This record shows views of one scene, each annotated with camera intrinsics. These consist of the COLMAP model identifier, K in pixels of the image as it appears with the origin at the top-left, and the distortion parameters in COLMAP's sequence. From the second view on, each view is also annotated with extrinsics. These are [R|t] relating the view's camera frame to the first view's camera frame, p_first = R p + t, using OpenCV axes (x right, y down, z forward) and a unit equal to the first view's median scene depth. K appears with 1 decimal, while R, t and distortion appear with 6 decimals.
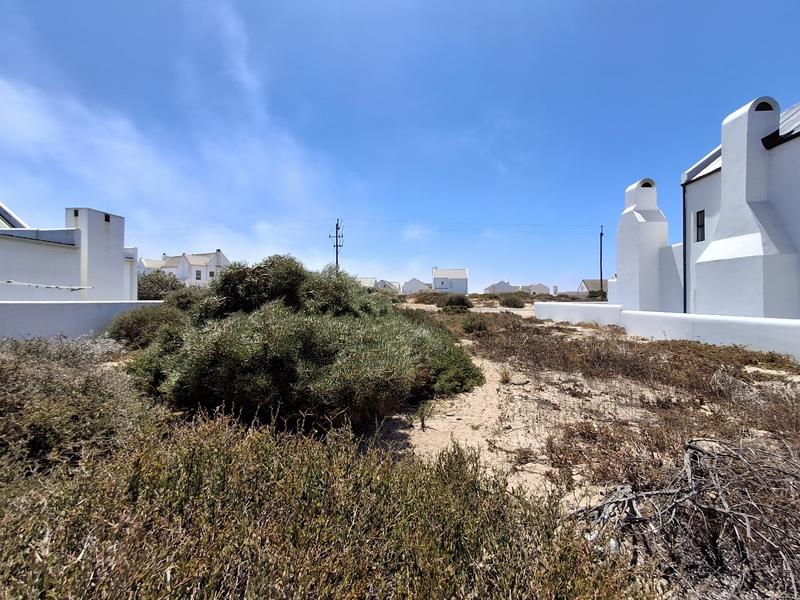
lens RADIAL K [[373.3, 0, 400.0], [0, 373.3, 300.0], [0, 0, 1]] dist [0.000800, 0.000273]
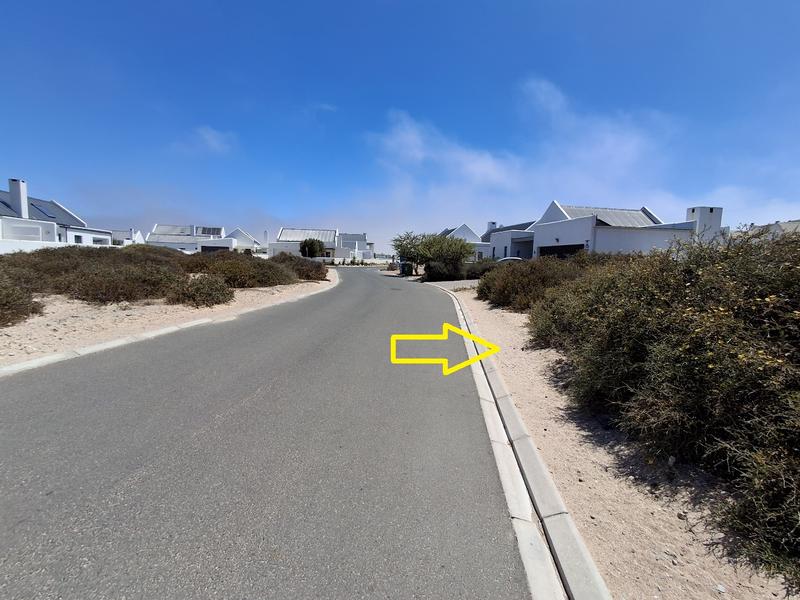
lens RADIAL K [[373.3, 0, 400.0], [0, 373.3, 300.0], [0, 0, 1]] dist [0.000800, 0.000273]
pose [[0.259123, 0.061341, -0.963894, 0.438055], [-0.005215, 0.998056, 0.062113, 0.072327], [0.965830, -0.011068, 0.258939, -0.709886]]
